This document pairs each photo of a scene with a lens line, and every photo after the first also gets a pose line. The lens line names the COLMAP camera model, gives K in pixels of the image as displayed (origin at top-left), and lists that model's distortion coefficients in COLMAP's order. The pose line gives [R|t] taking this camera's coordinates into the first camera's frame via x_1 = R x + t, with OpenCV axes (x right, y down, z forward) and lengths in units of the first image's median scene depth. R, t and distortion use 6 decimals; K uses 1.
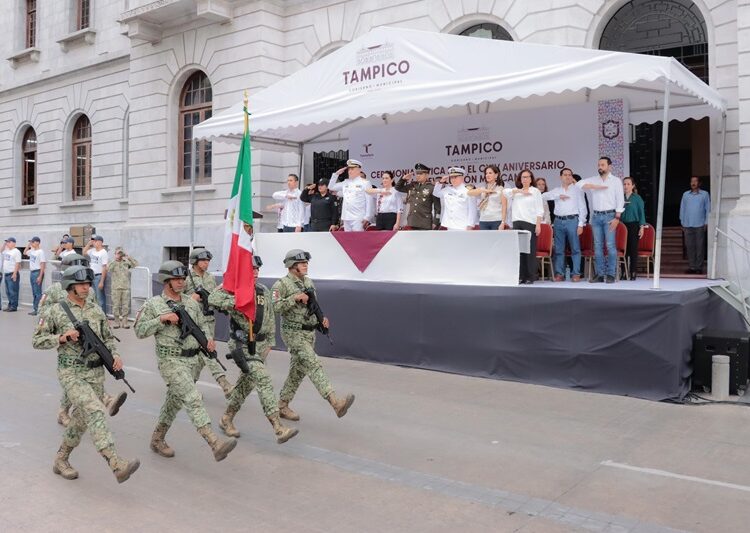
lens RADIAL K [[725.0, 0, 375.5], [0, 725.0, 235.2], [0, 0, 1]] dist [-0.094834, -0.001644]
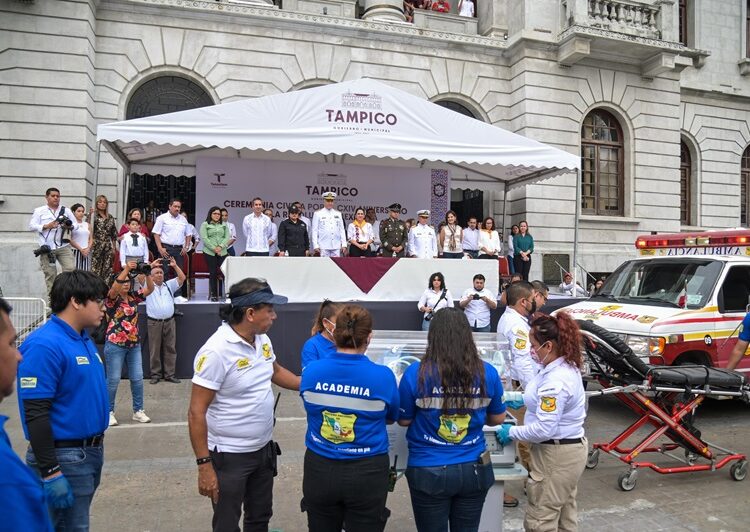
lens RADIAL K [[532.6, 0, 375.0], [0, 532.6, 266.0], [0, 0, 1]] dist [-0.056354, 0.004158]
pose [[0.603677, 0.000393, 0.797229, -0.630987], [-0.007032, 0.999964, 0.004833, 0.002166], [-0.797198, -0.008524, 0.603658, 0.468697]]
